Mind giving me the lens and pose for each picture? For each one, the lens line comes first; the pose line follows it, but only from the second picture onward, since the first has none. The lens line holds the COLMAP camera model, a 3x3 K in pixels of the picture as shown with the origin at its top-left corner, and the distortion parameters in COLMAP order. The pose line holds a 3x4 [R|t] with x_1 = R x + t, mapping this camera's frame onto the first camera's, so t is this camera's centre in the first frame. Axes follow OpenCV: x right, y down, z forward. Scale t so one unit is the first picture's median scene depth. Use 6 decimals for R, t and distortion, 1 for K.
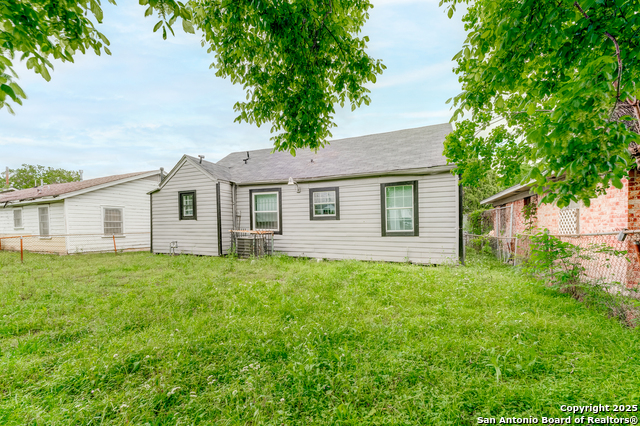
lens RADIAL K [[258.0, 0, 321.8], [0, 258.0, 226.5], [0, 0, 1]] dist [0.000622, 0.000030]
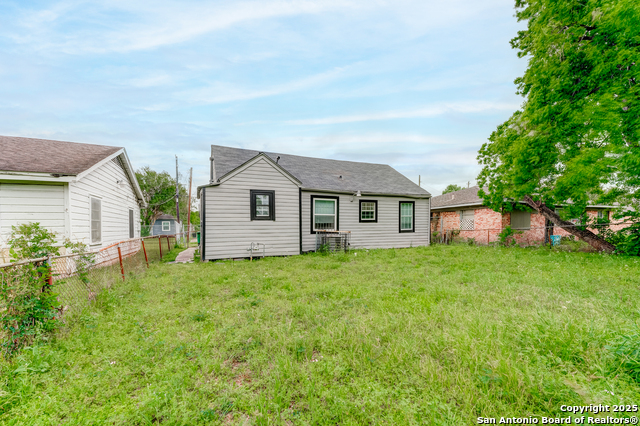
lens RADIAL K [[258.0, 0, 321.8], [0, 258.0, 226.5], [0, 0, 1]] dist [0.000622, 0.000030]
pose [[0.686111, 0.001335, 0.727496, -1.141035], [0.007372, 0.999934, -0.008788, 0.007396], [-0.727460, 0.011393, 0.686056, 0.196203]]
